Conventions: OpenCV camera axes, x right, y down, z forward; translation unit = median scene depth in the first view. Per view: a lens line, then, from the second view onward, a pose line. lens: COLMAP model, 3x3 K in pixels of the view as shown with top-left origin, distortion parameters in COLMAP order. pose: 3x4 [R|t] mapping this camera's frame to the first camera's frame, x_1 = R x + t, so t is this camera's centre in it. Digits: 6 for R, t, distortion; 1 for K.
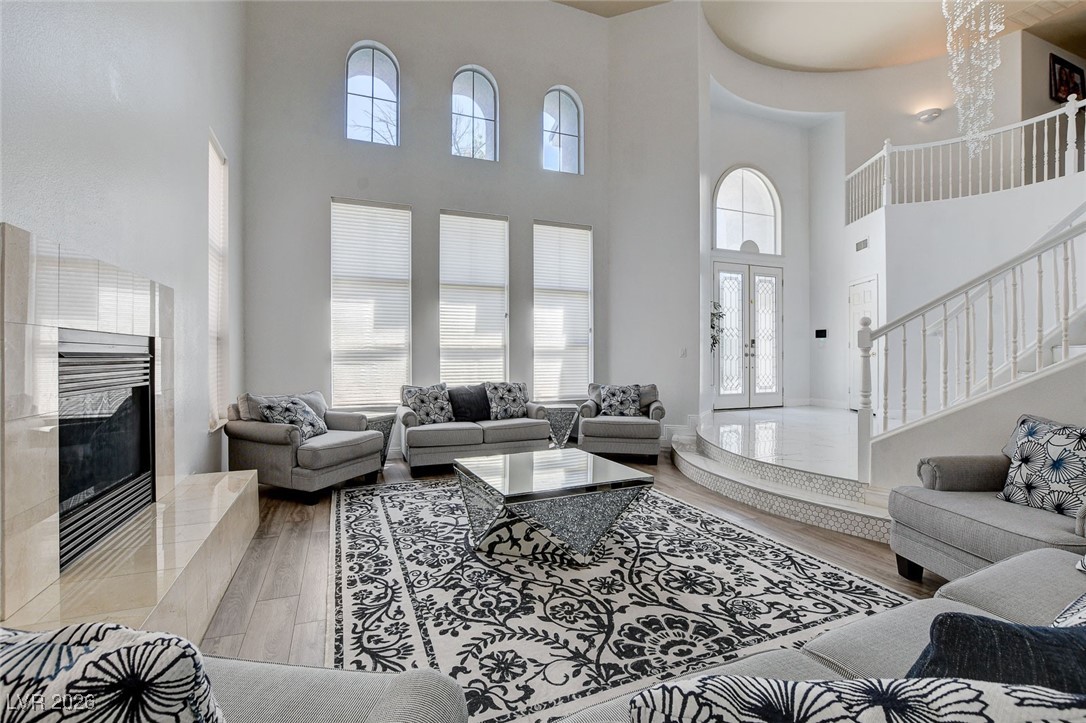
lens RADIAL K [[470.1, 0, 506.0], [0, 470.1, 348.5], [0, 0, 1]] dist [-0.000607, 0.001208]
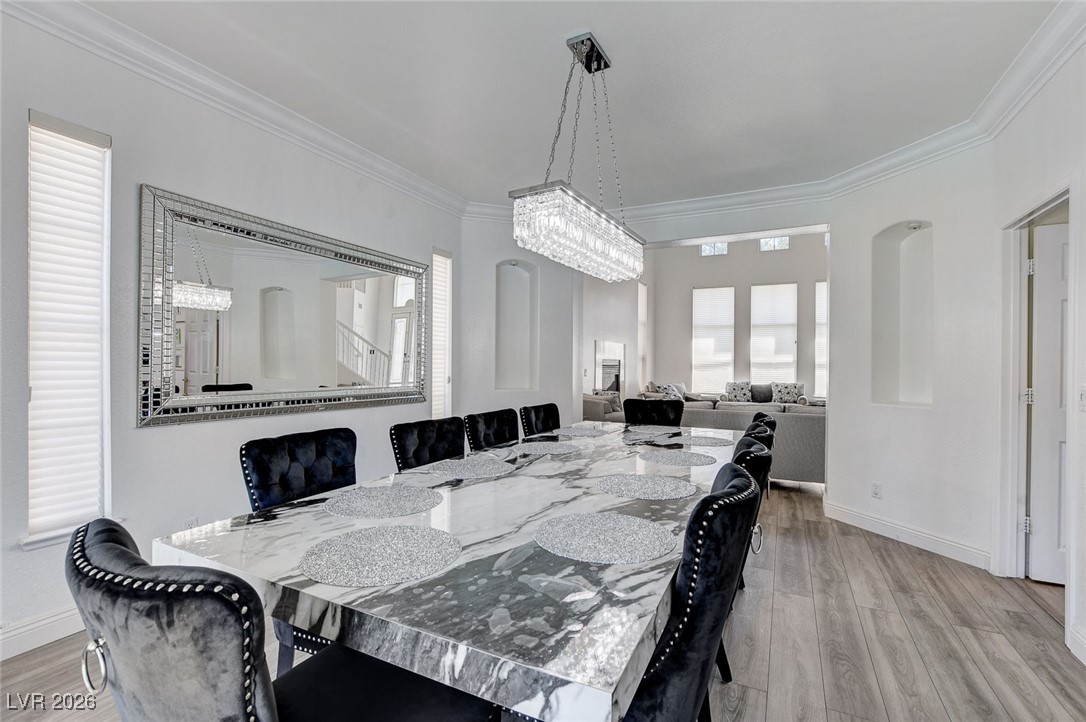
lens RADIAL K [[470.1, 0, 543.0], [0, 470.1, 360.4], [0, 0, 1]] dist [-0.000607, 0.001208]
pose [[0.664289, 0.000253, -0.747476, 0.672883], [0.003301, 0.999989, 0.003272, -0.017415], [0.747469, -0.004641, 0.664281, -0.779293]]
